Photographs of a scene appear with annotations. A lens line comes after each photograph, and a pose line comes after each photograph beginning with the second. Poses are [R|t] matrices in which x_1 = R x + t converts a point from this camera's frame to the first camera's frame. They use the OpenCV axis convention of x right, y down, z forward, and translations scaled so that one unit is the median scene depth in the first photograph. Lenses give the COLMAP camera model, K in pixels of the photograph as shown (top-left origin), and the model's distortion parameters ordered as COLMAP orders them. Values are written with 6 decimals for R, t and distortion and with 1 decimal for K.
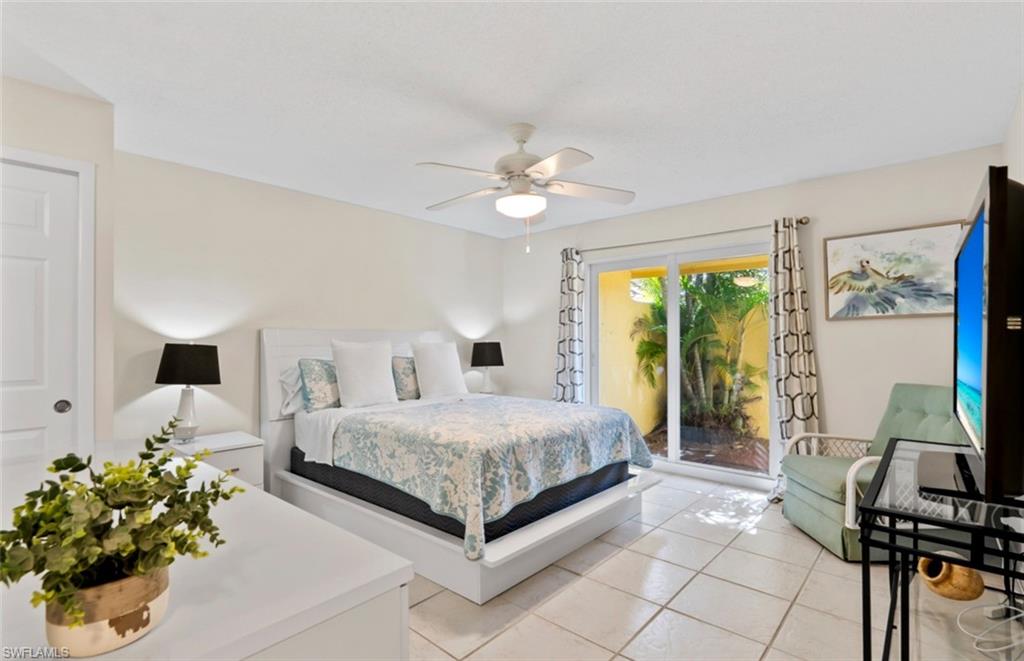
lens RADIAL K [[465.2, 0, 510.0], [0, 465.2, 343.9], [0, 0, 1]] dist [0.000552, 0.000039]
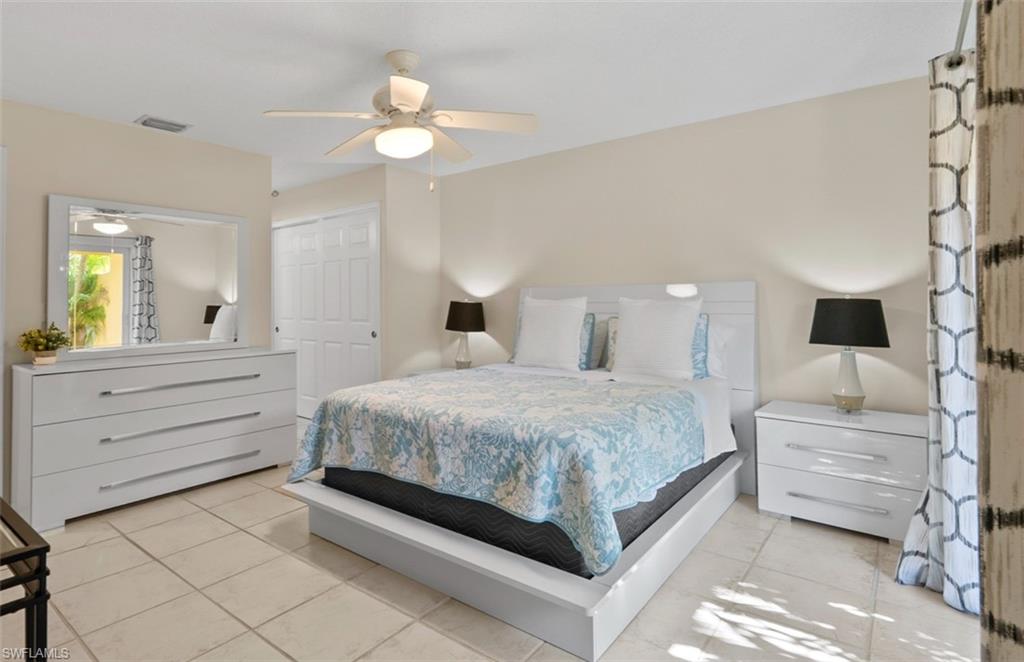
lens RADIAL K [[535.0, 0, 509.7], [0, 535.0, 301.9], [0, 0, 1]] dist [-0.001277, -0.000232]
pose [[0.069955, 0.001653, -0.997549, 1.014308], [0.008852, 0.999958, 0.002278, -0.001995], [0.997511, -0.008990, 0.069938, 1.106389]]
